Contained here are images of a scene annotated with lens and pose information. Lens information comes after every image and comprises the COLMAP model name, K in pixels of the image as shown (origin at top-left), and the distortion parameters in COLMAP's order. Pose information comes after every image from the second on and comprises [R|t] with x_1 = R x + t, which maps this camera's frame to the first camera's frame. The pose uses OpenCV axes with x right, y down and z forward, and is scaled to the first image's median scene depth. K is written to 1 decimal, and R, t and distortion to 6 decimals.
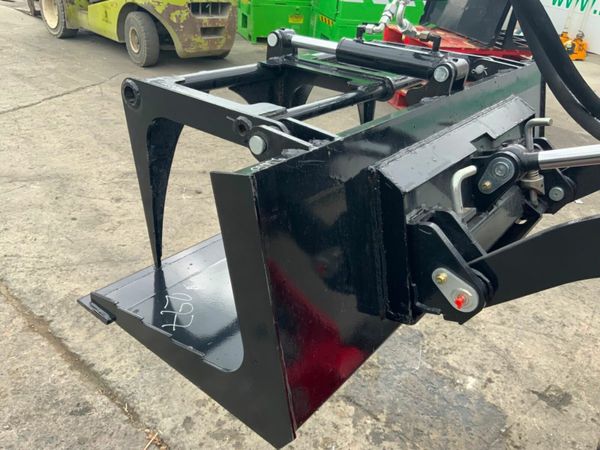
lens RADIAL K [[498.8, 0, 299.8], [0, 498.8, 226.7], [0, 0, 1]] dist [0.079778, -0.153498]
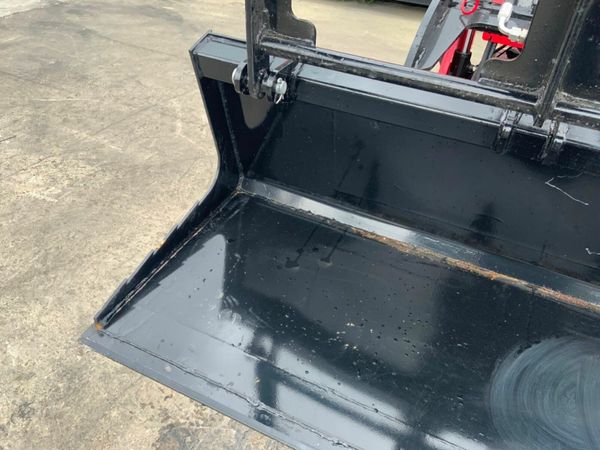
lens RADIAL K [[501.7, 0, 300.0], [0, 501.7, 225.0], [0, 0, 1]] dist [0.053893, -0.106217]
pose [[-0.233375, -0.673630, 0.701255, -0.132582], [0.425792, 0.577560, 0.696510, -0.424596], [-0.874207, 0.461137, 0.152038, 0.645497]]
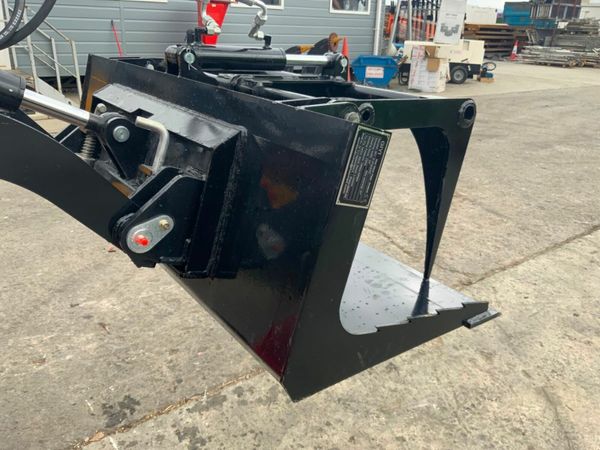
lens RADIAL K [[498.8, 0, 299.8], [0, 498.8, 226.7], [0, 0, 1]] dist [0.079778, -0.153498]
pose [[-0.239910, 0.280642, -0.929346, 0.677491], [-0.538286, 0.758210, 0.367921, -0.285768], [0.807893, 0.588522, -0.030837, 0.729834]]
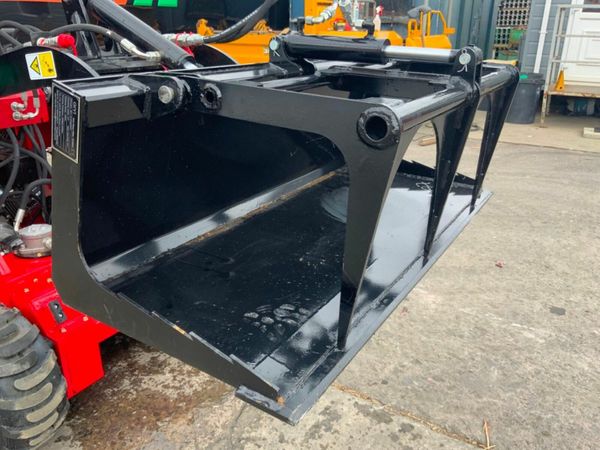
lens RADIAL K [[498.8, 0, 299.8], [0, 498.8, 226.7], [0, 0, 1]] dist [0.079778, -0.153498]
pose [[-0.987400, -0.035720, -0.154161, 0.217460], [-0.143196, 0.616321, 0.774366, -0.490651], [0.067352, 0.786684, -0.613671, 1.043806]]
